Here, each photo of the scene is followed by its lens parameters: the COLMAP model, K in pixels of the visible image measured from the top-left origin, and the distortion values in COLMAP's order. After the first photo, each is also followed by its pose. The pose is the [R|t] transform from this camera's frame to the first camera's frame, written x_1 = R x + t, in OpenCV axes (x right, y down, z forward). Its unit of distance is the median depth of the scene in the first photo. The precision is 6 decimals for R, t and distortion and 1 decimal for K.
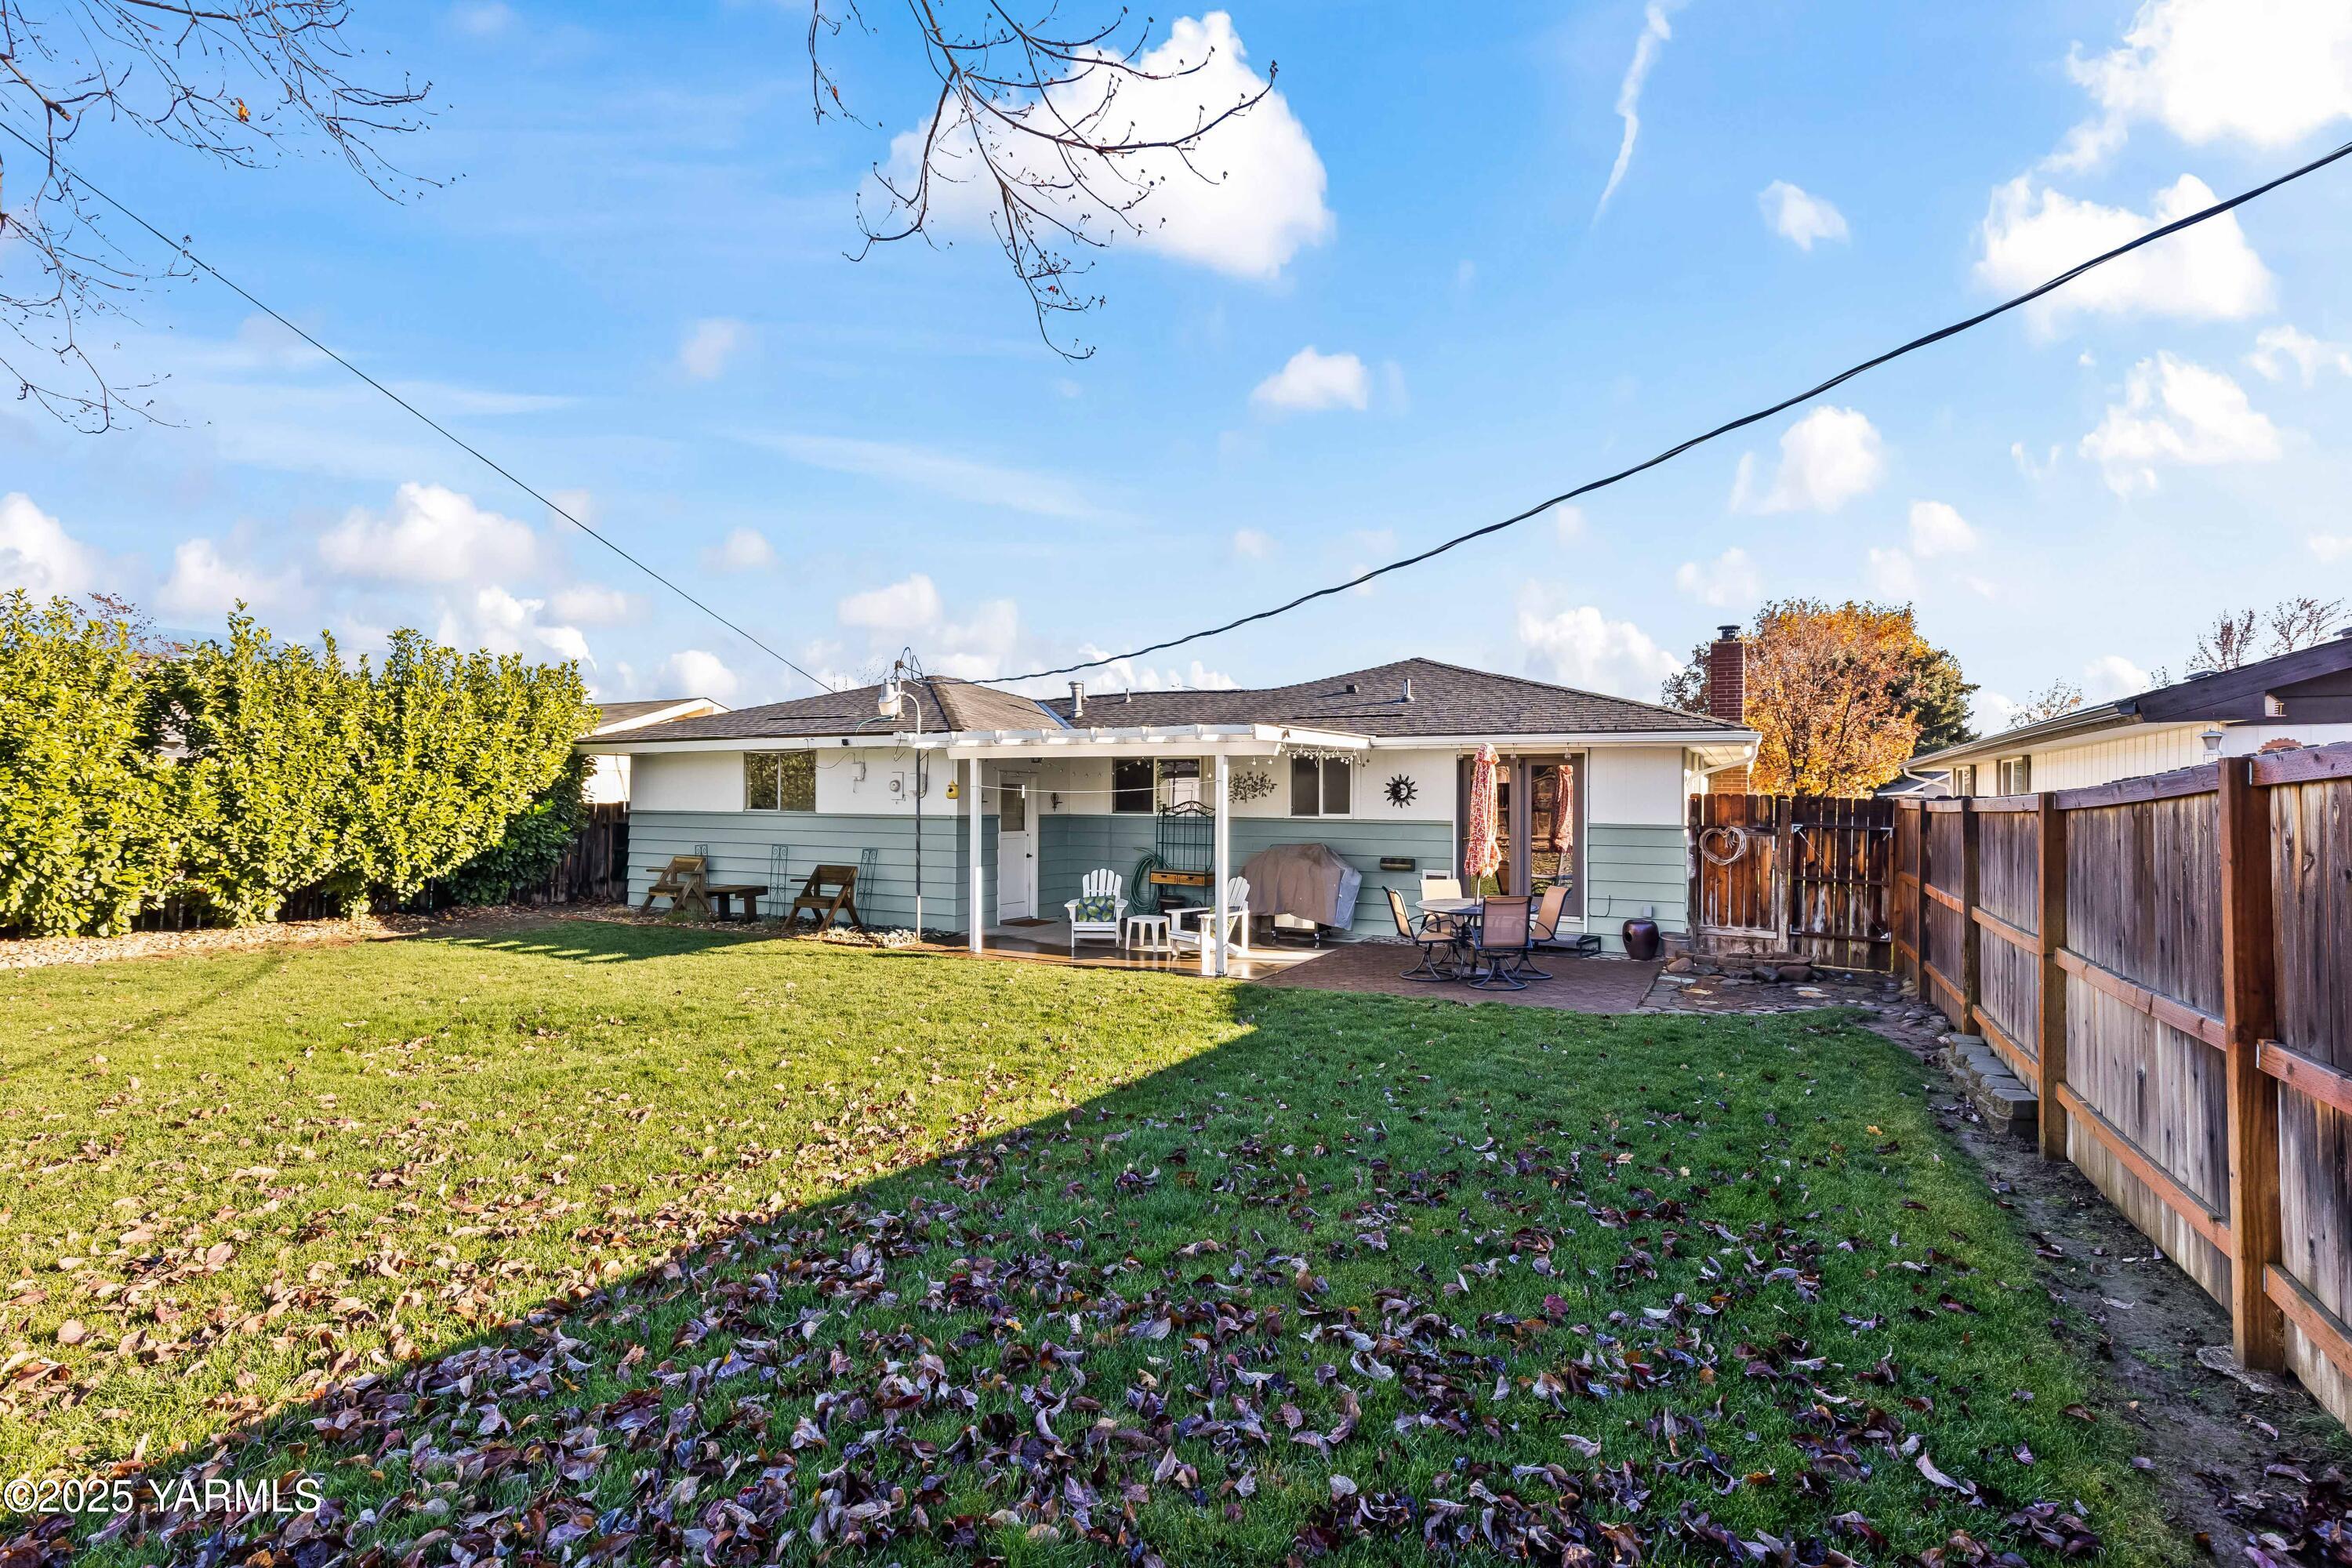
lens RADIAL K [[1015.4, 0, 1176.0], [0, 1015.4, 784.0], [0, 0, 1]] dist [-0.001313, -0.000328]
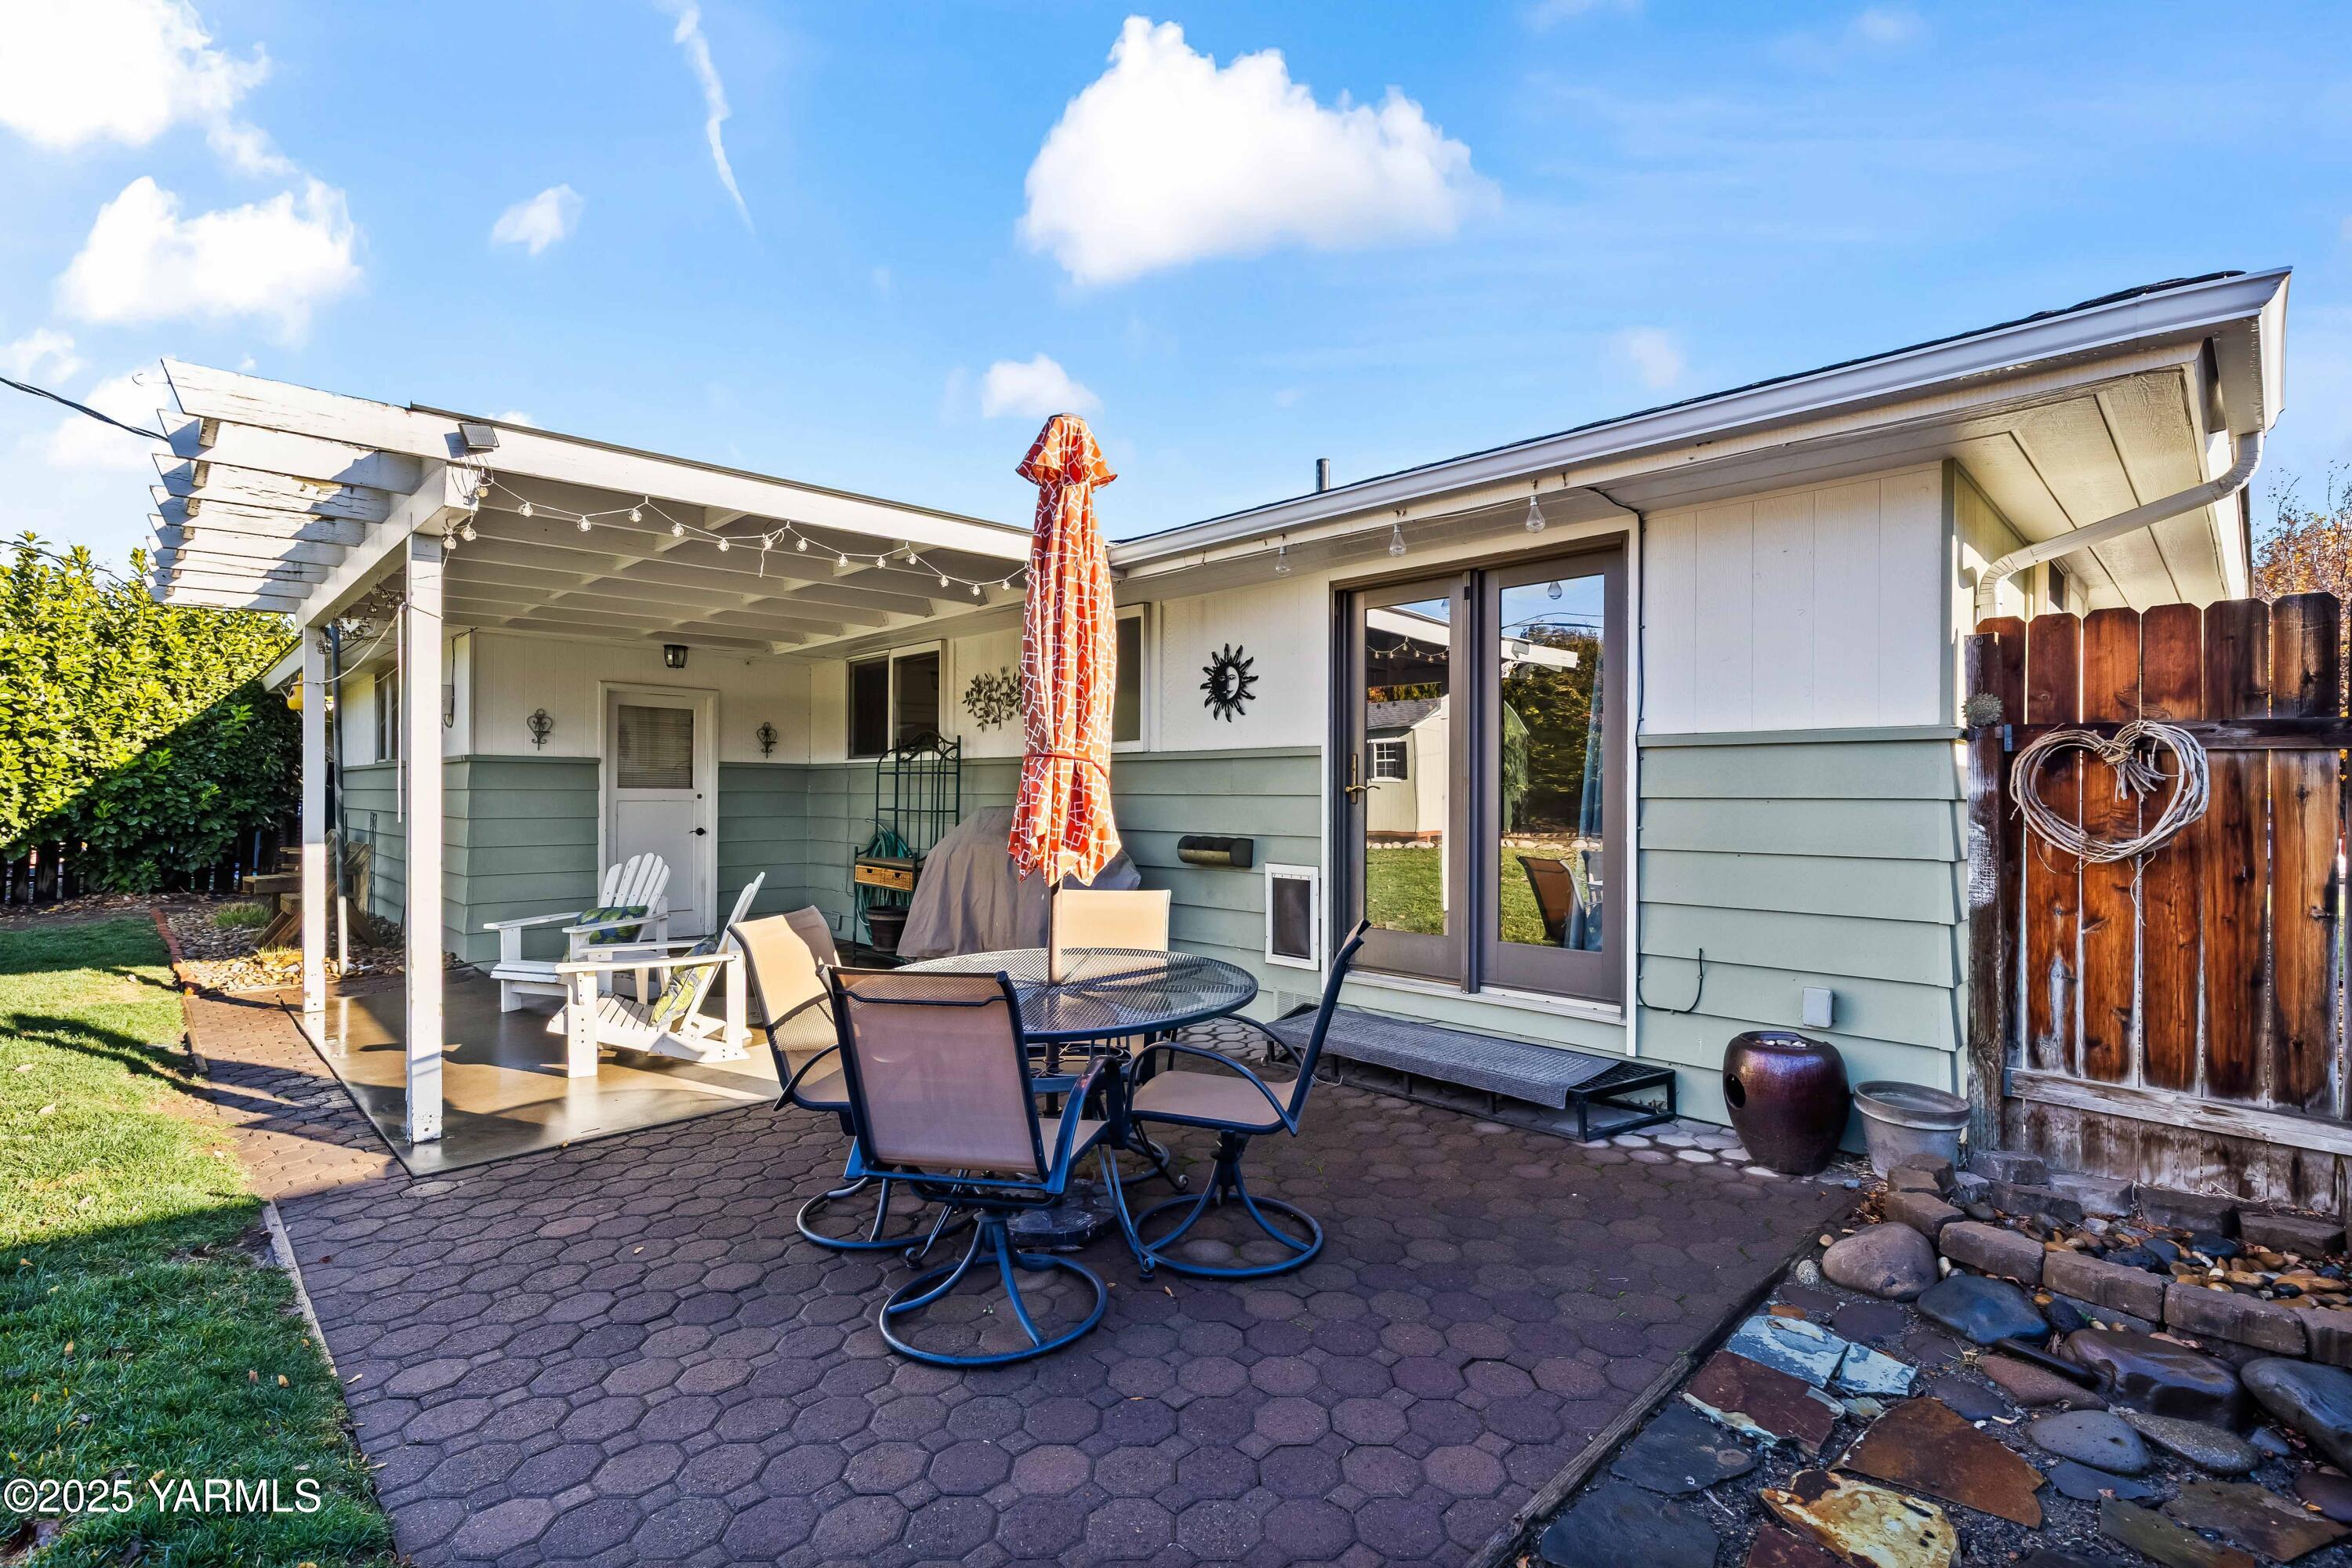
lens RADIAL K [[1036.8, 0, 1176.0], [0, 1036.8, 784.0], [0, 0, 1]] dist [-0.000547, -0.000287]
pose [[0.957150, -0.005404, -0.289542, 0.359520], [0.006431, 0.999976, 0.002595, 0.053582], [0.289521, -0.004346, 0.957162, 0.624320]]
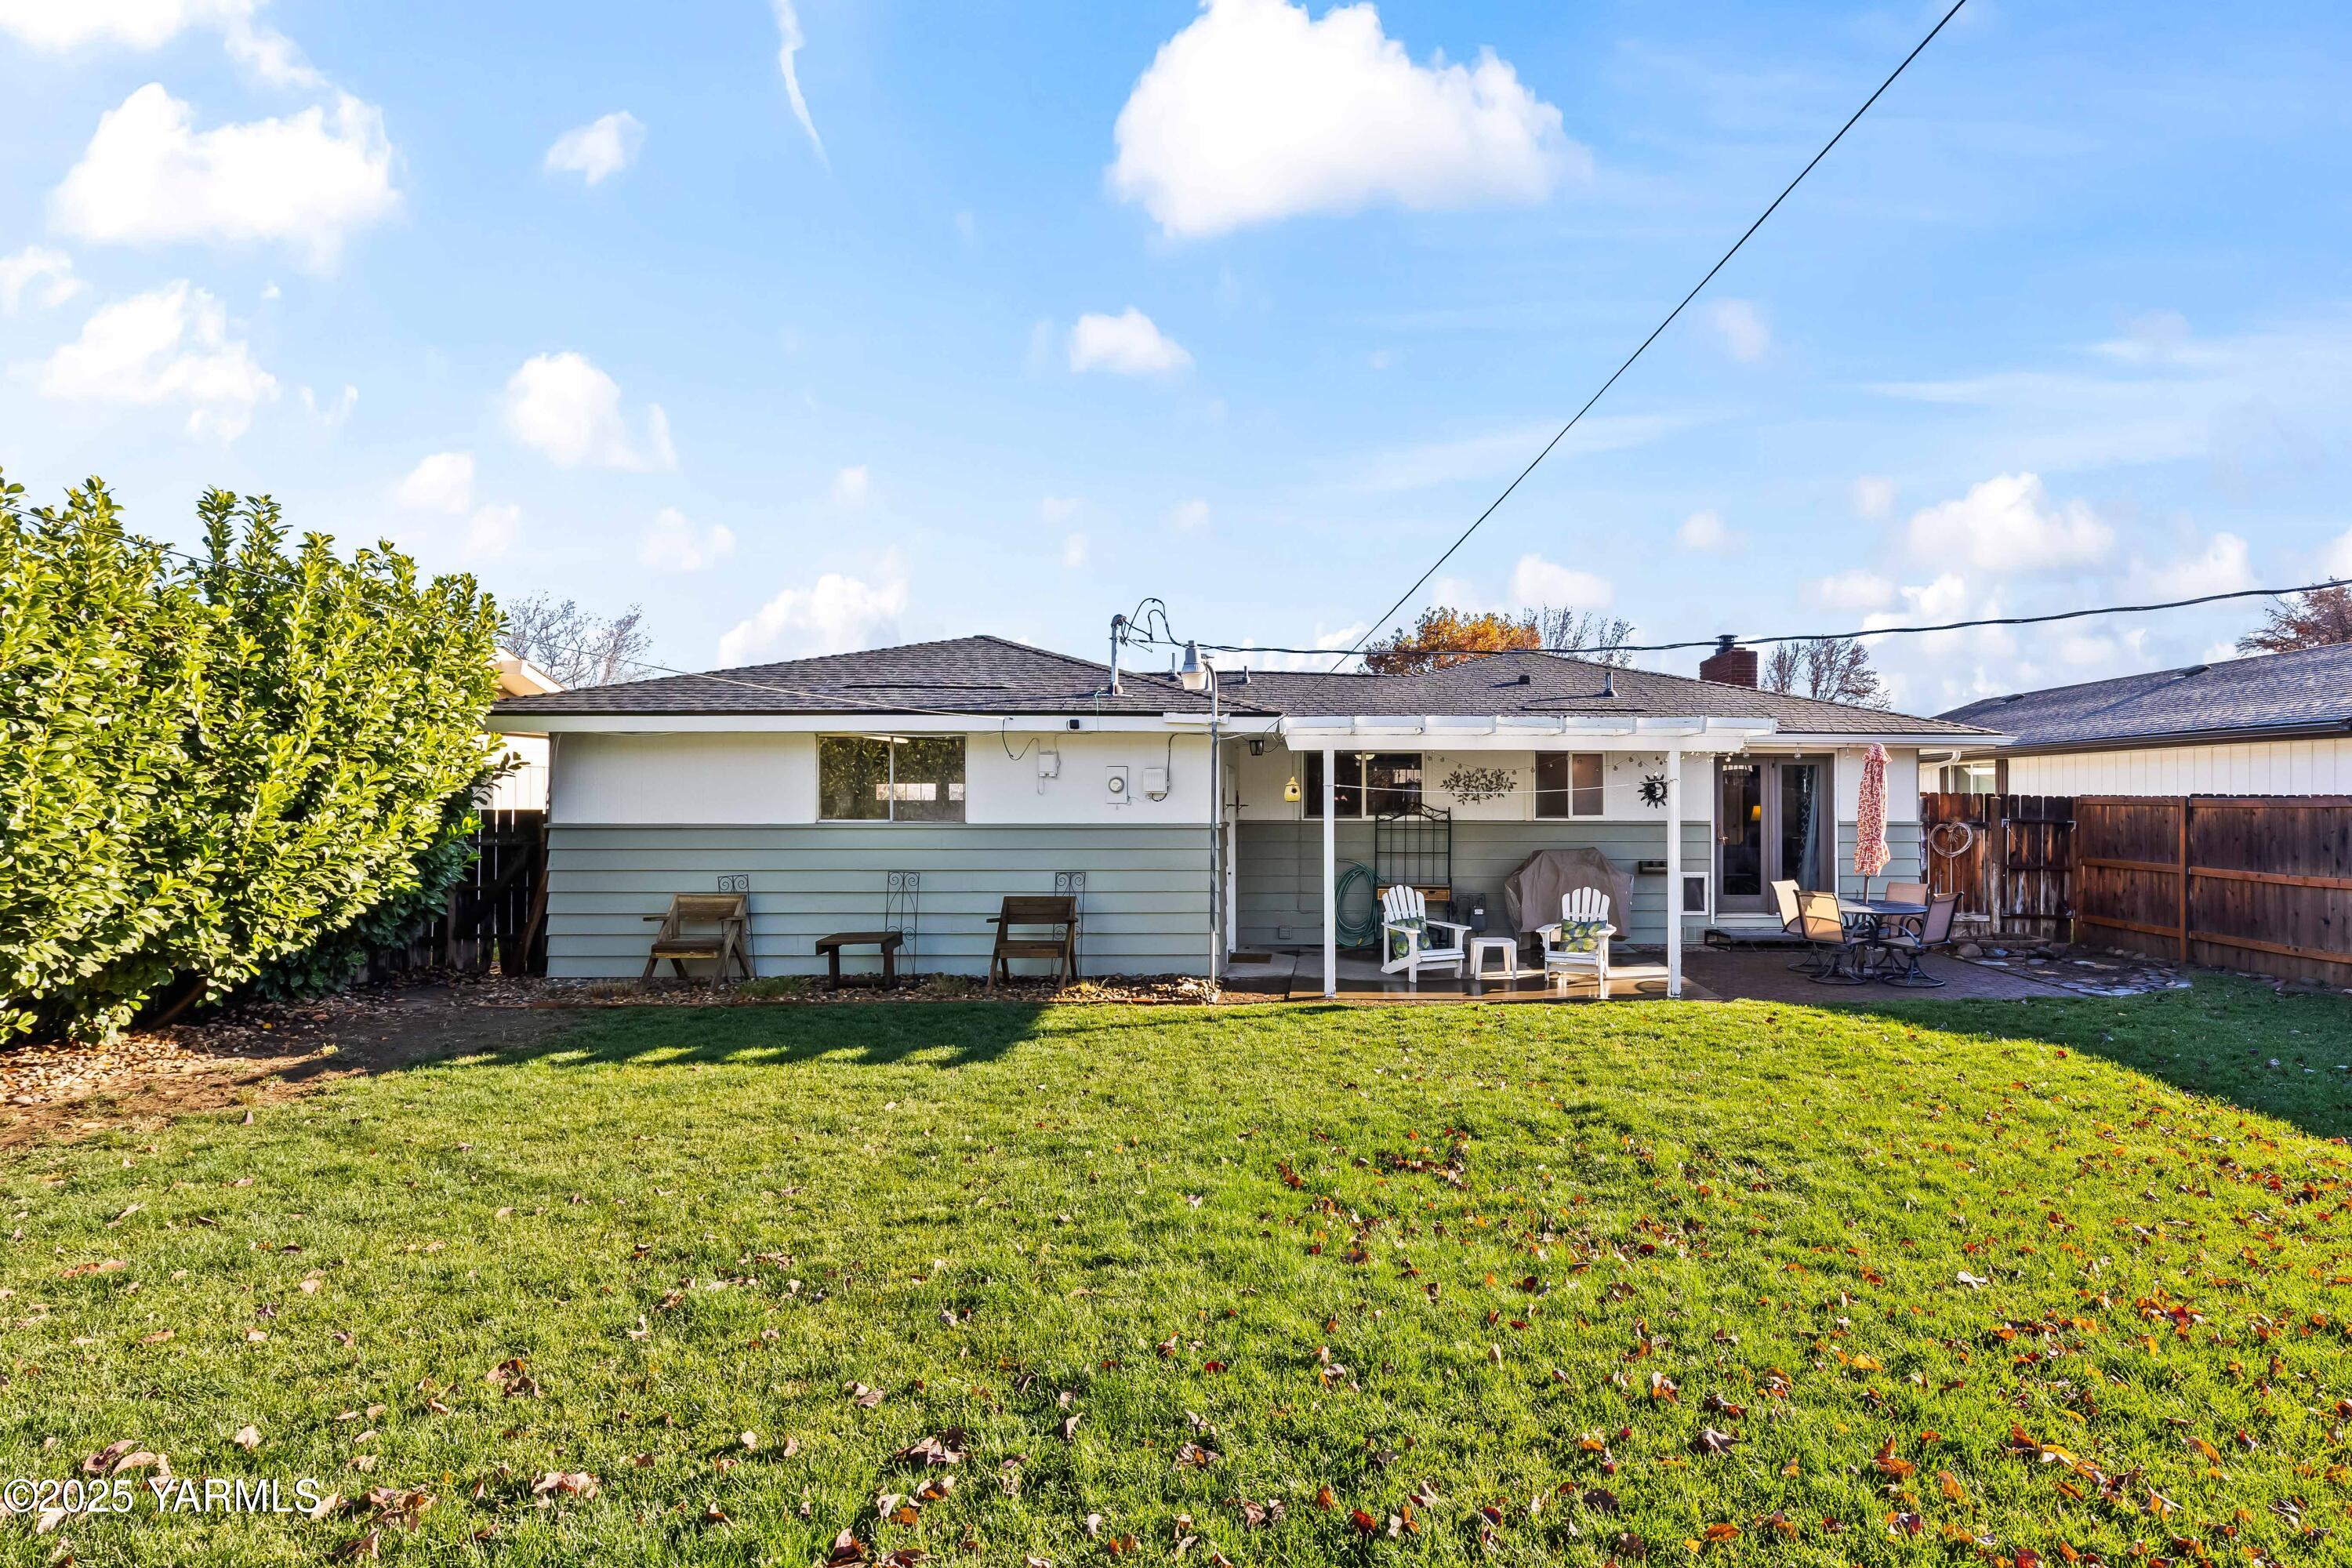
lens RADIAL K [[1136.9, 0, 1176.0], [0, 1136.9, 784.0], [0, 0, 1]] dist [-0.015312, -0.000080]
pose [[0.885594, -0.000302, 0.464460, -0.727703], [-0.001424, 0.999993, 0.003366, -0.001993], [-0.464458, -0.003642, 0.885588, 0.293065]]
